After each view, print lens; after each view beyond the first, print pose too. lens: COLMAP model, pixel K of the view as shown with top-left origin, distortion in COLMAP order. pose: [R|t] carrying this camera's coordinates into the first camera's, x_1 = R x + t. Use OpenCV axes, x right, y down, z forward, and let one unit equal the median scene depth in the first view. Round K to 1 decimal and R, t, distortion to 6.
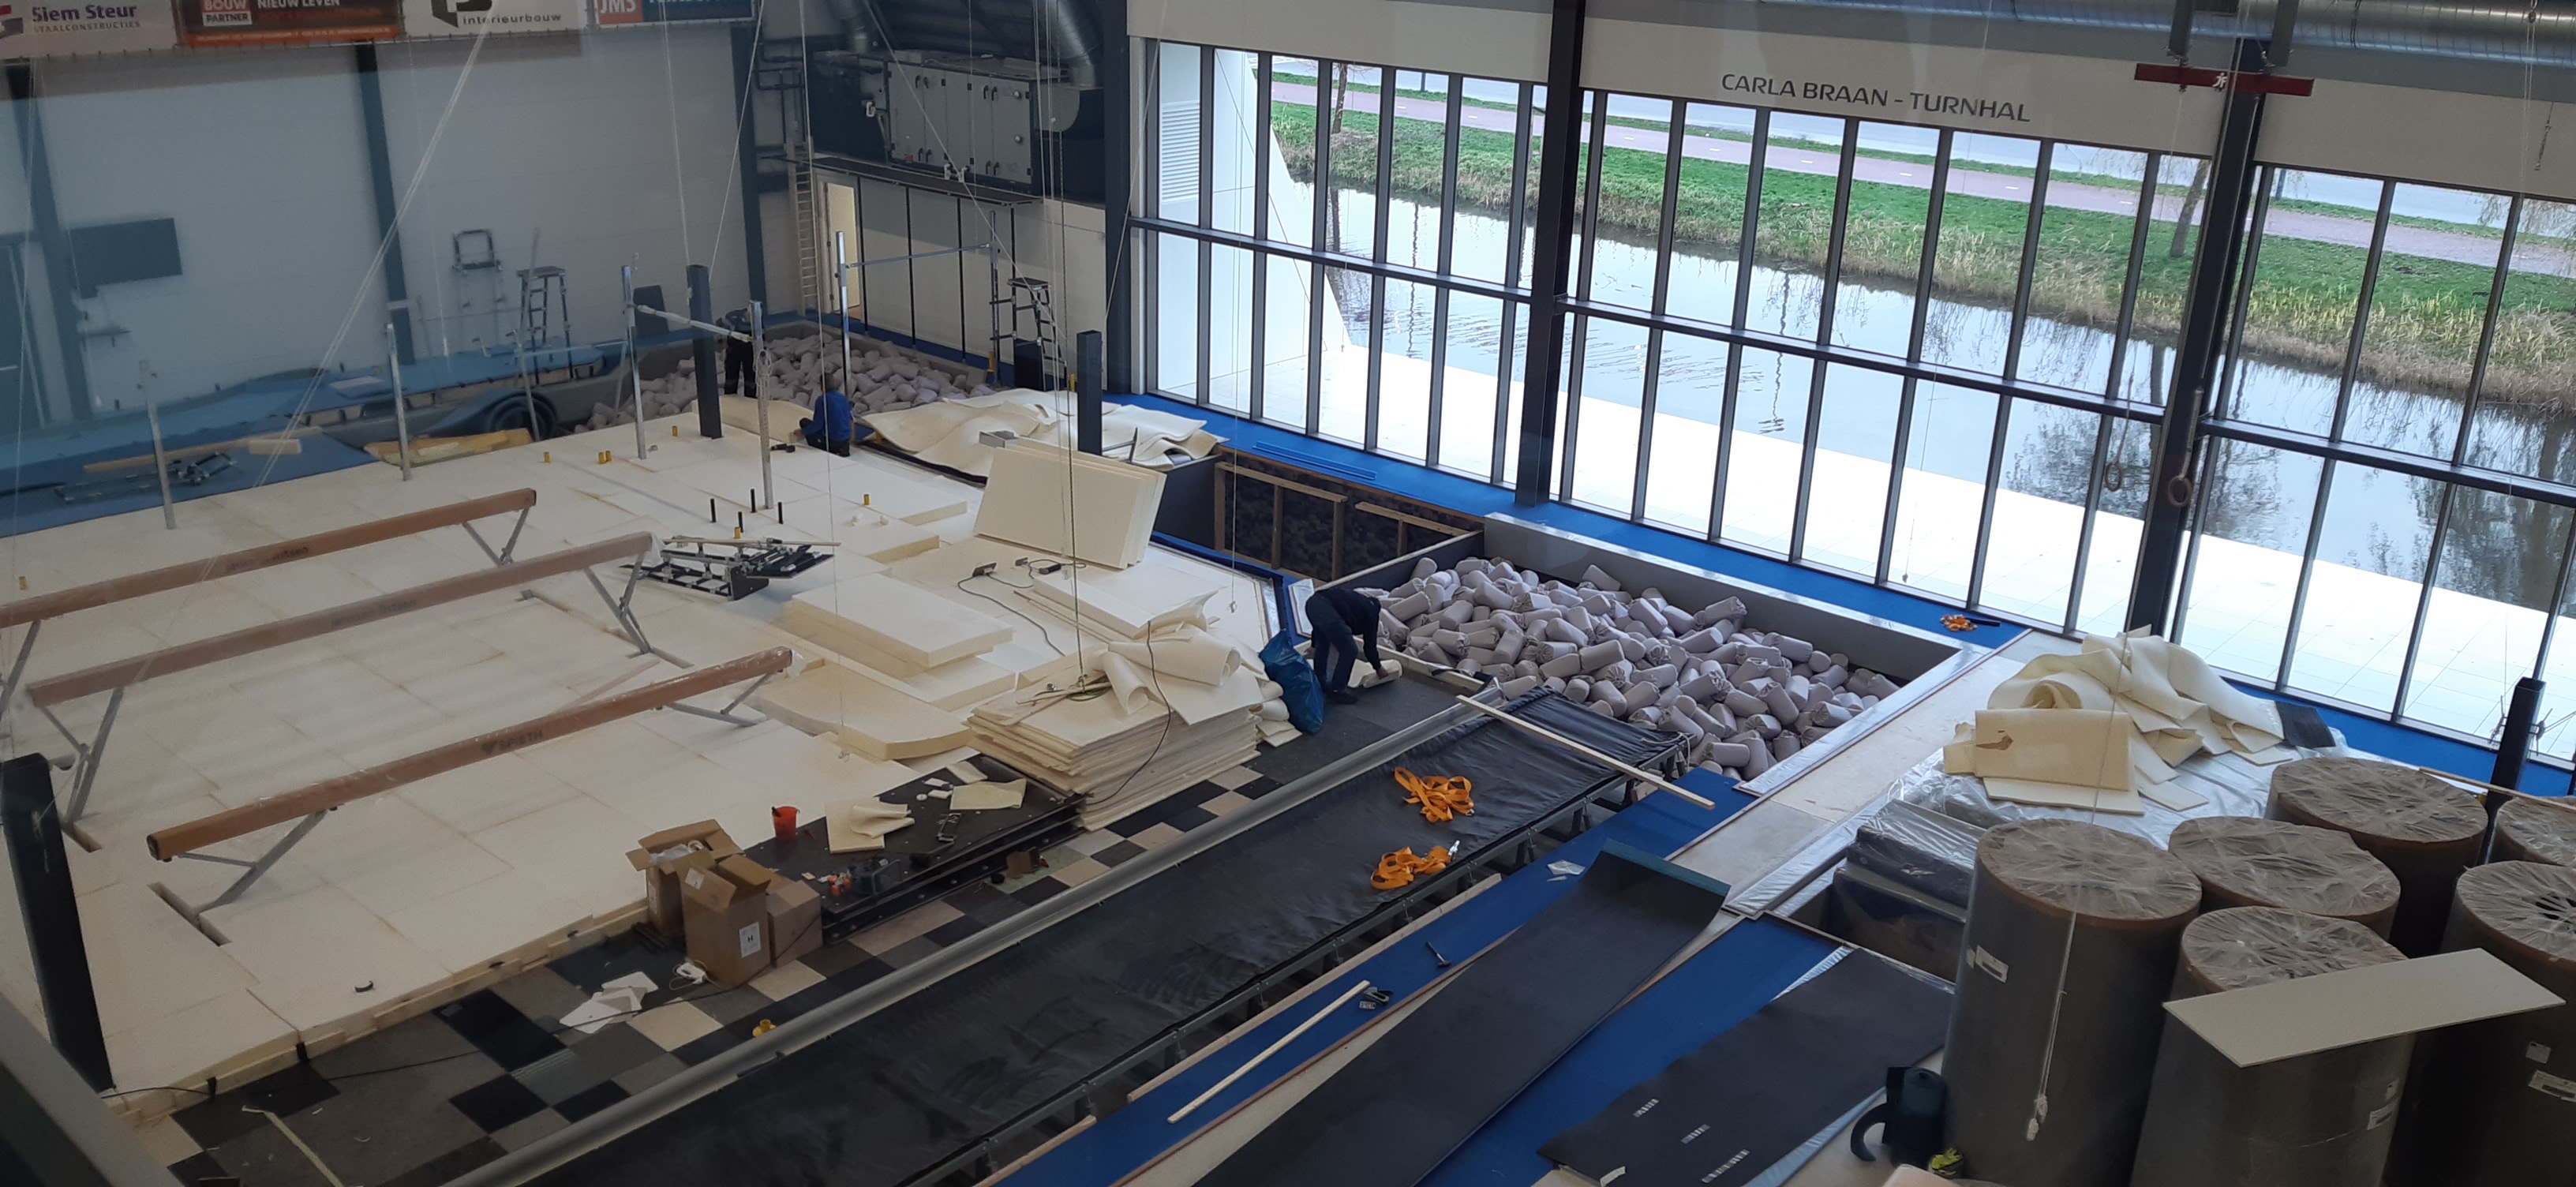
lens RADIAL K [[1987.6, 0, 1288.0], [0, 1987.6, 593.5], [0, 0, 1]] dist [0.101266, -0.190307]
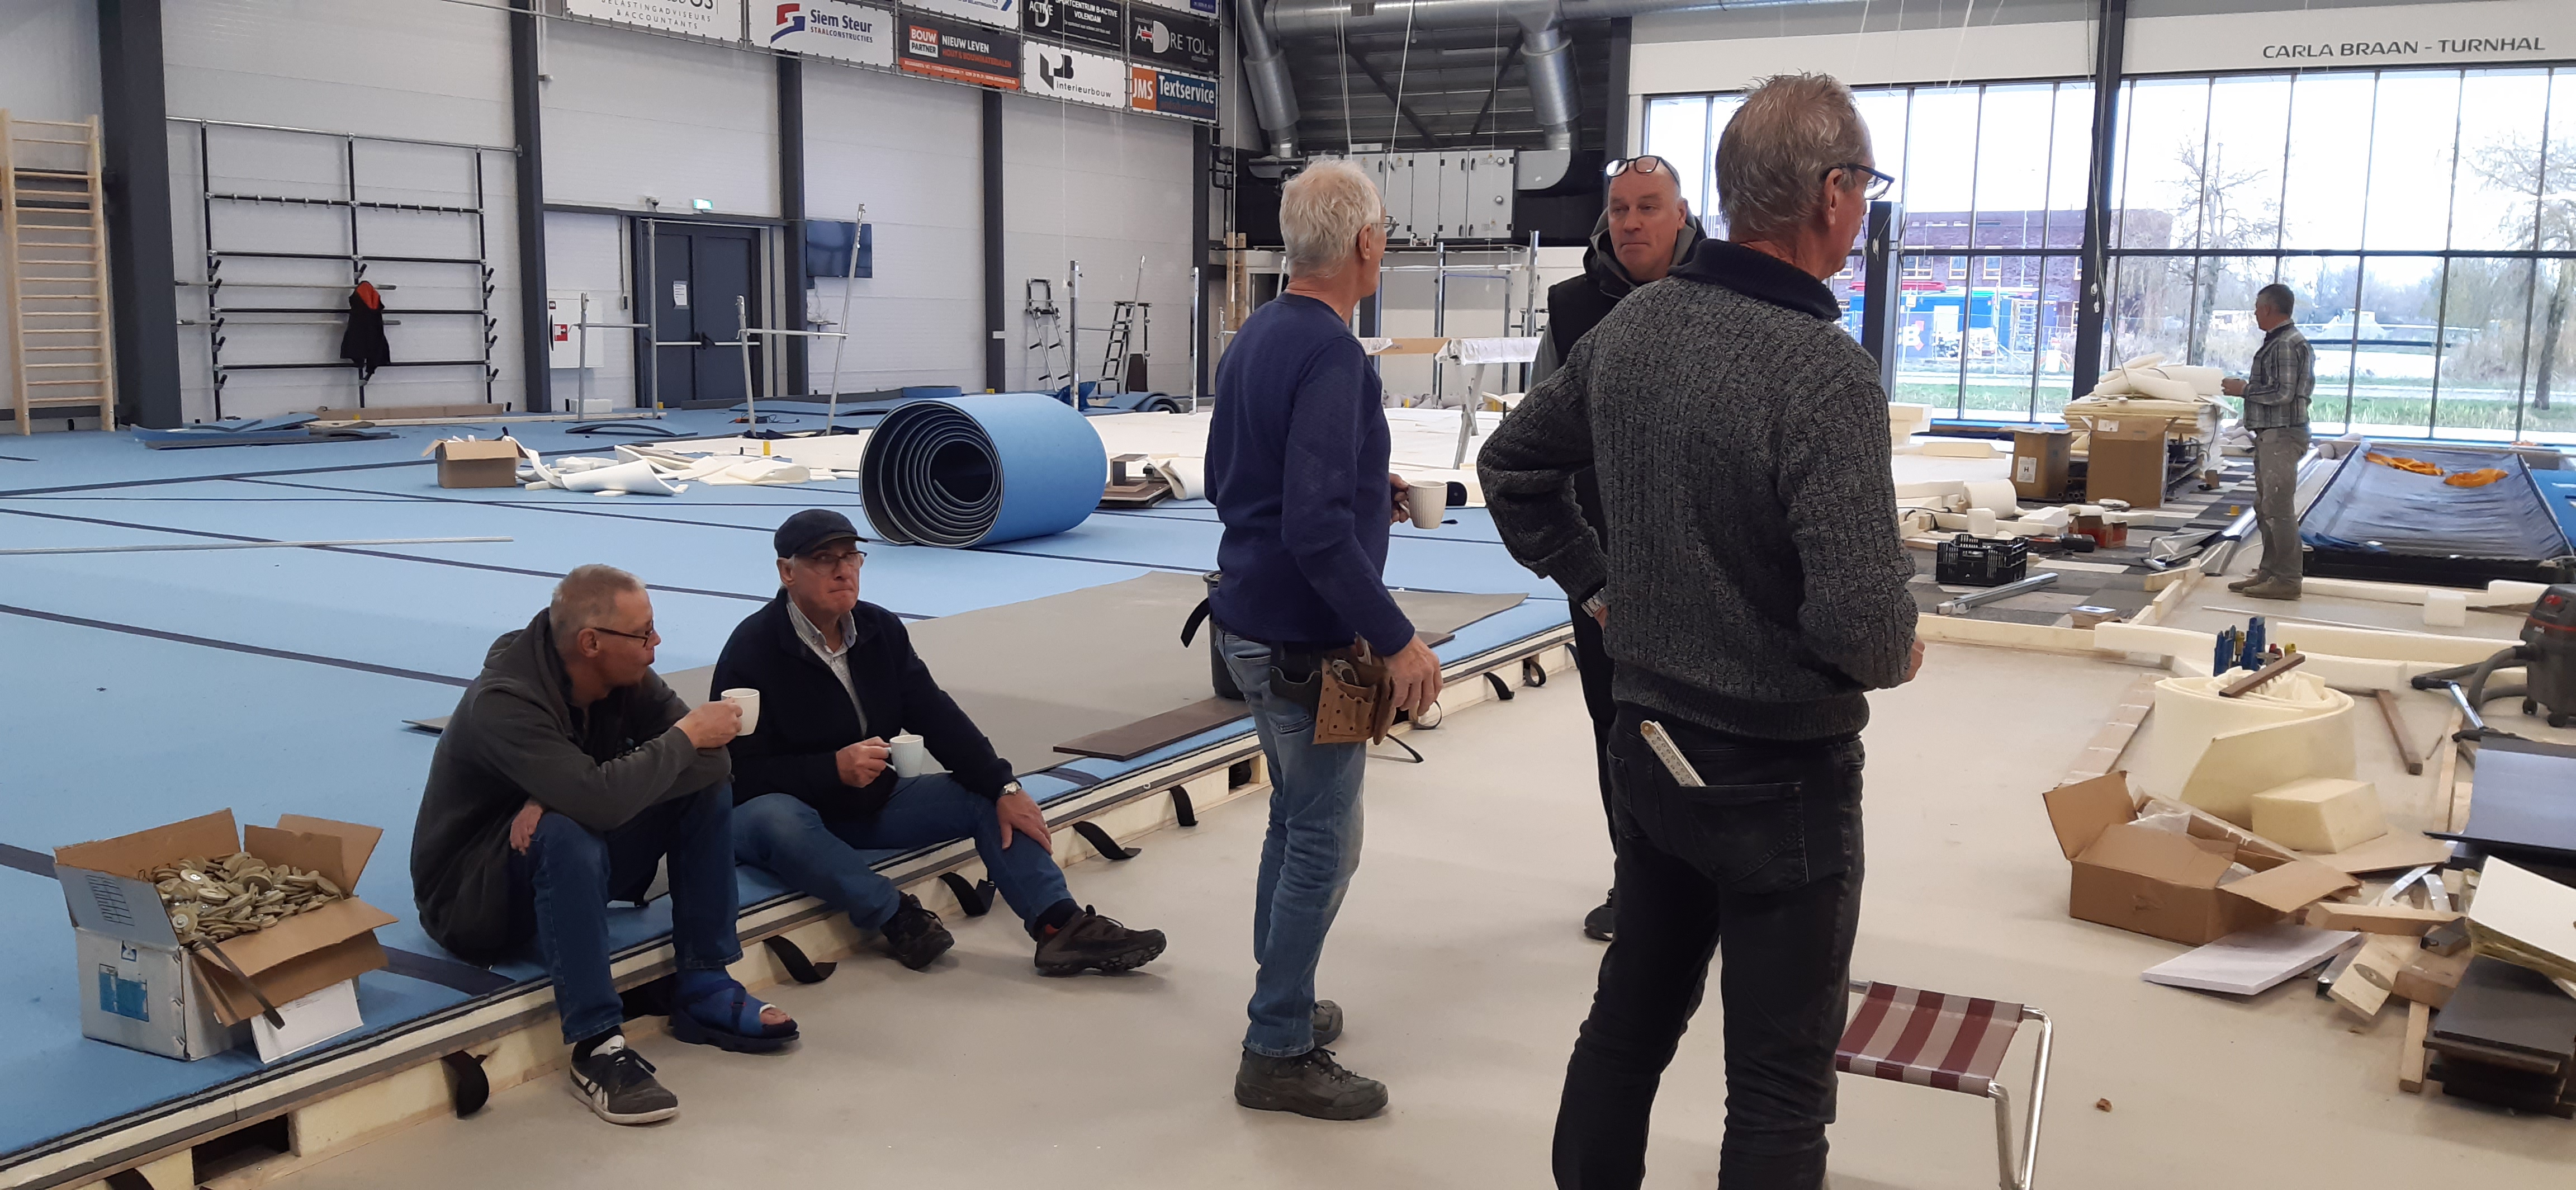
lens RADIAL K [[1987.9, 0, 1288.0], [0, 1987.9, 595.0], [0, 0, 1]] dist [0.101266, -0.190307]
pose [[0.978264, -0.041495, 0.203167, -0.510677], [0.083356, 0.975819, -0.202062, 0.221116], [-0.189869, 0.214606, 0.958068, -0.024071]]
